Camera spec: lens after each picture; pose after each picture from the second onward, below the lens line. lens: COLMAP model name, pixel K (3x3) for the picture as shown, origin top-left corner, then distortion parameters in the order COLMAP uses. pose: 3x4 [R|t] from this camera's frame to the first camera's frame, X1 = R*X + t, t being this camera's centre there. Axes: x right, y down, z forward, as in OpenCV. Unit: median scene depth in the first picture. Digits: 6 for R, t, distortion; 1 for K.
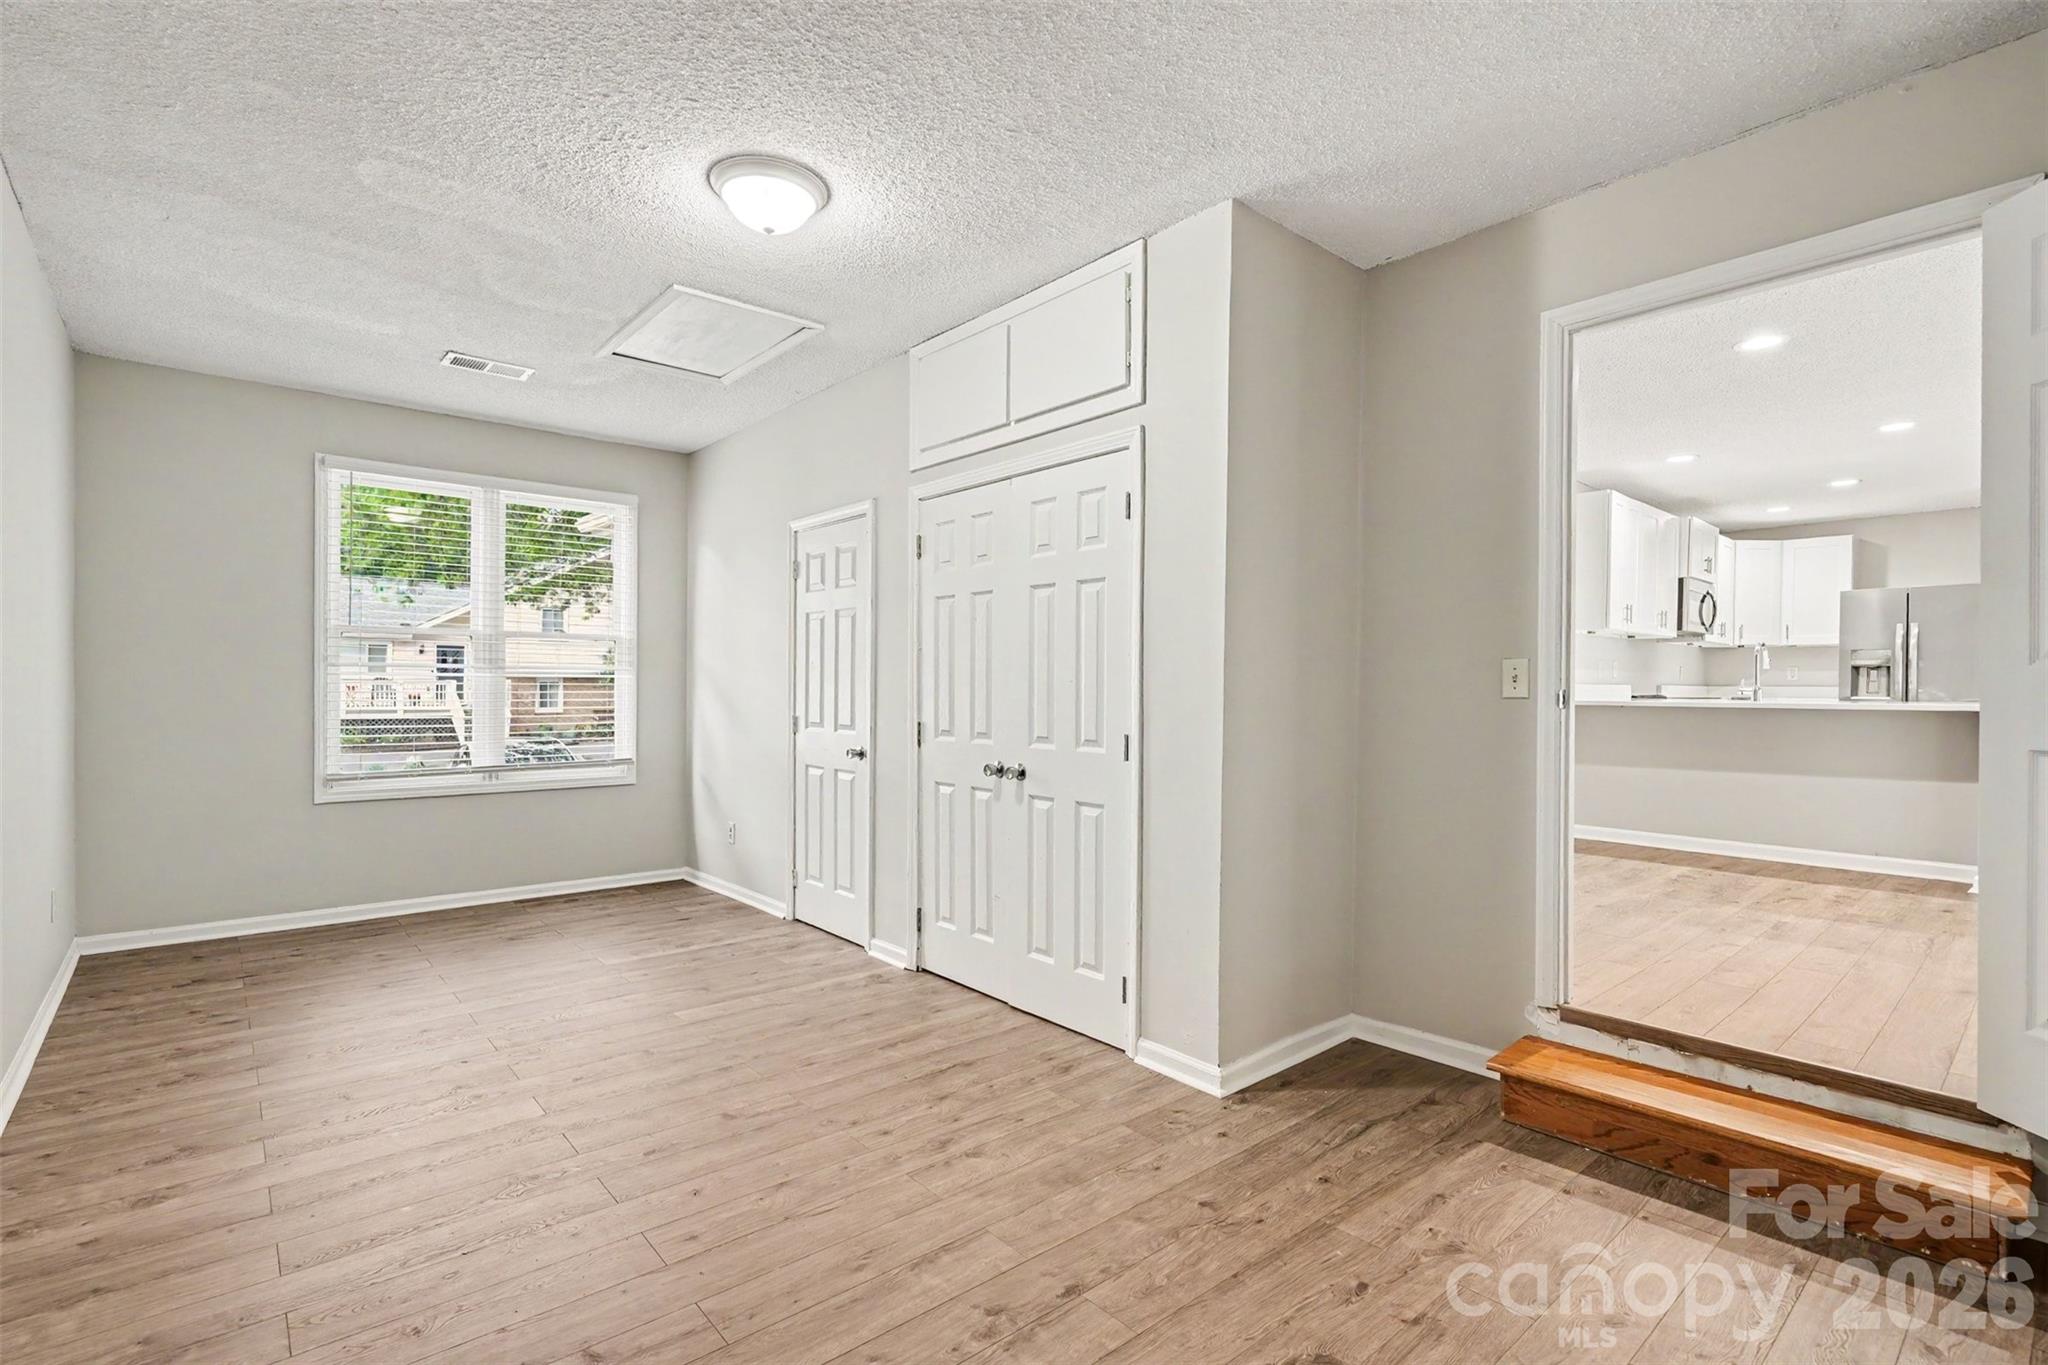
lens RADIAL K [[961.0, 0, 1017.1], [0, 961.0, 685.2], [0, 0, 1]] dist [-0.003144, 0.000180]
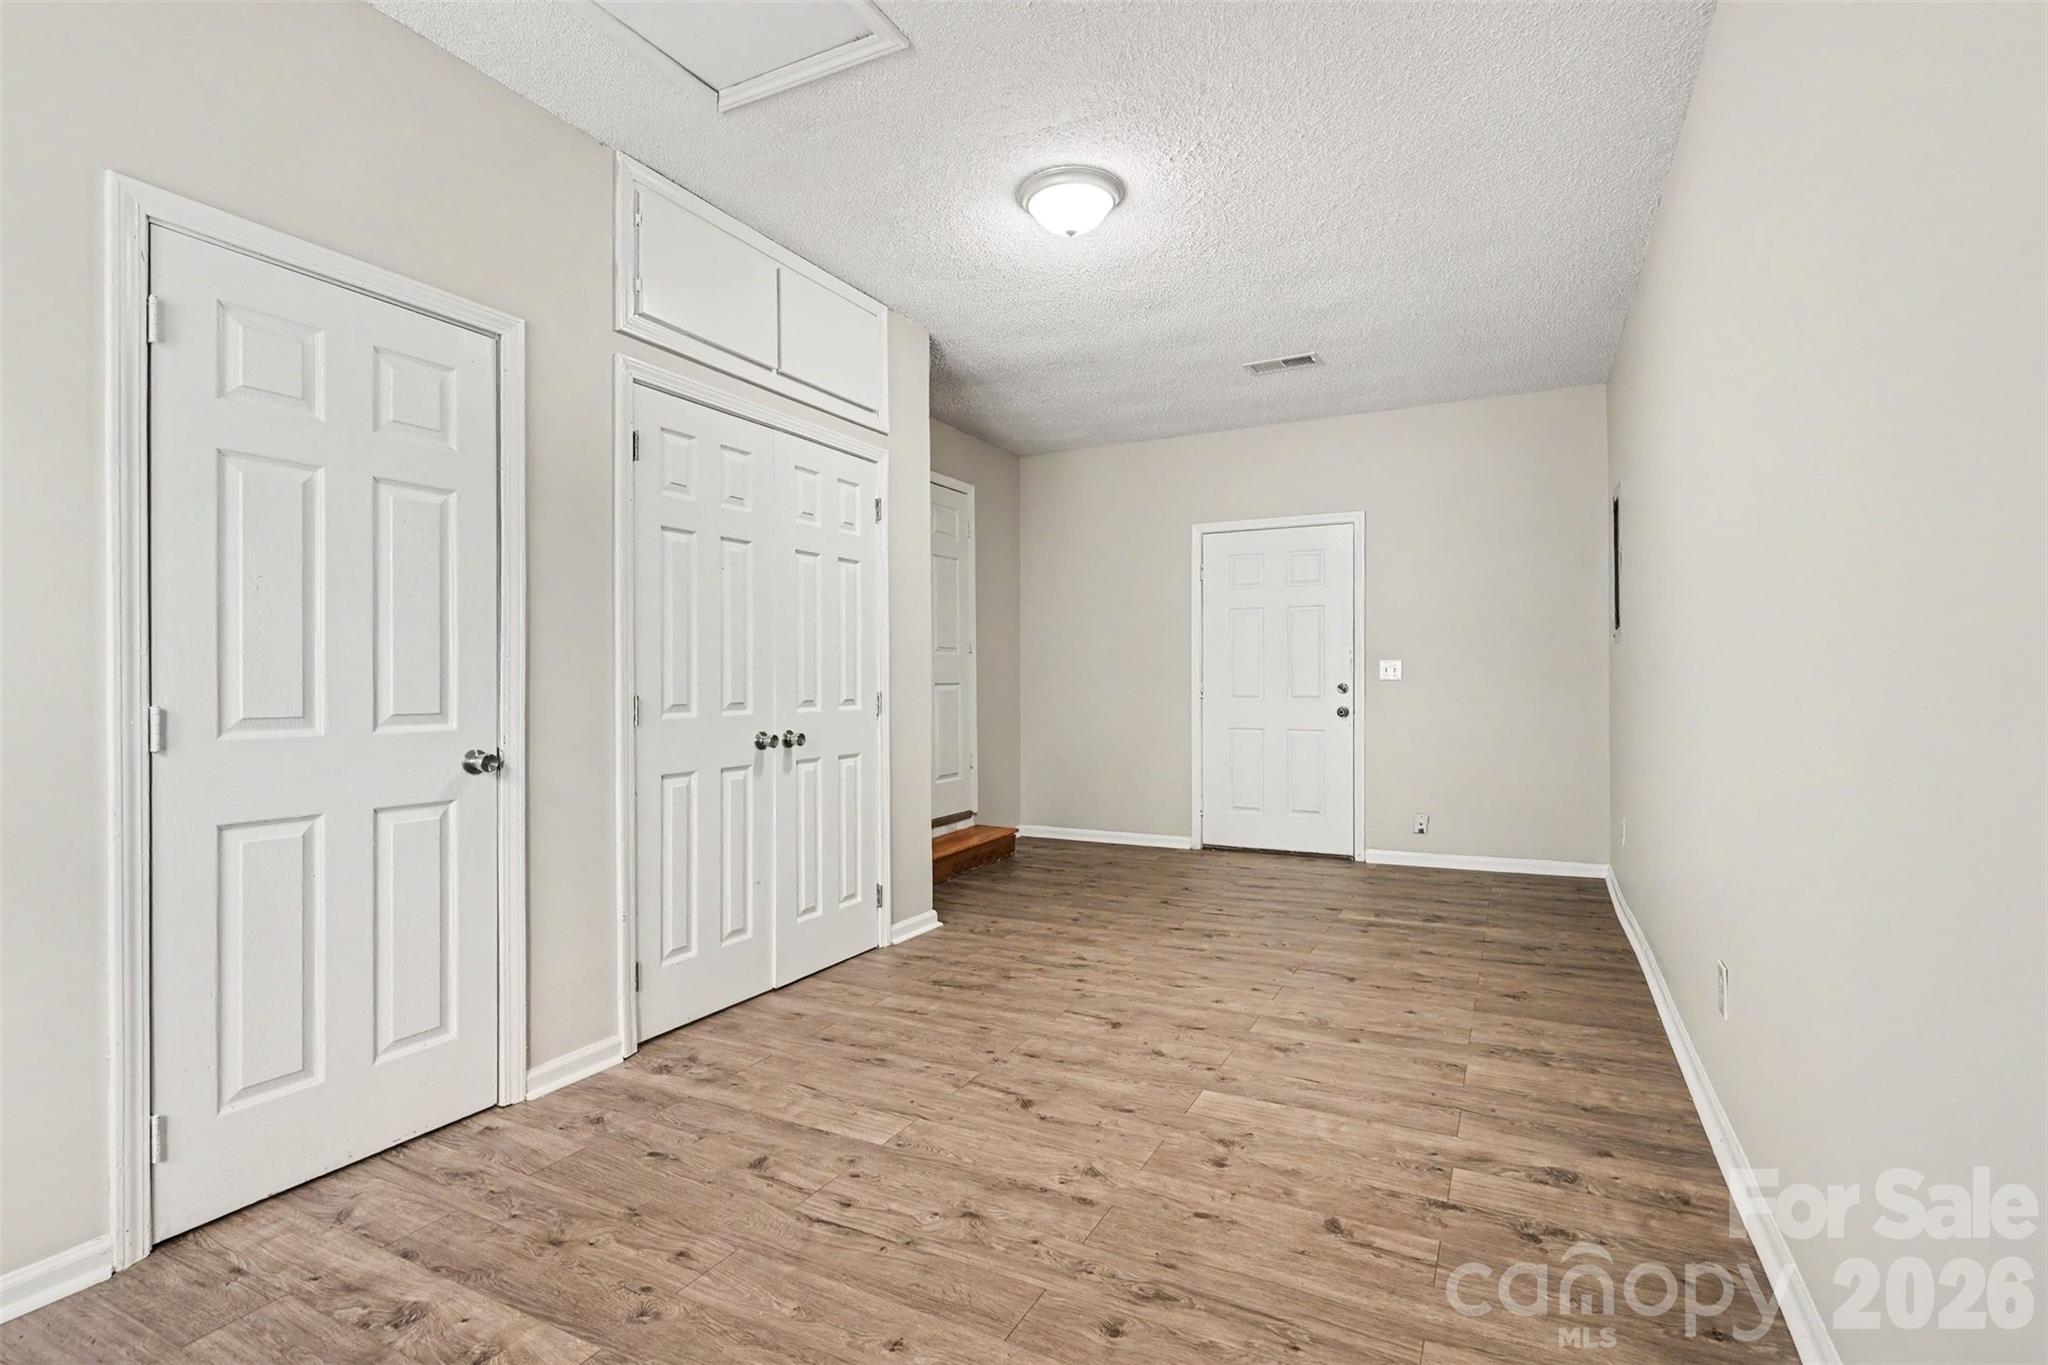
lens RADIAL K [[961.0, 0, 1017.1], [0, 961.0, 685.2], [0, 0, 1]] dist [-0.003144, 0.000180]
pose [[-0.376444, -0.007110, 0.926412, -1.049269], [0.000149, 0.999970, 0.007735, 0.030633], [-0.926439, 0.003050, -0.376431, 1.232605]]
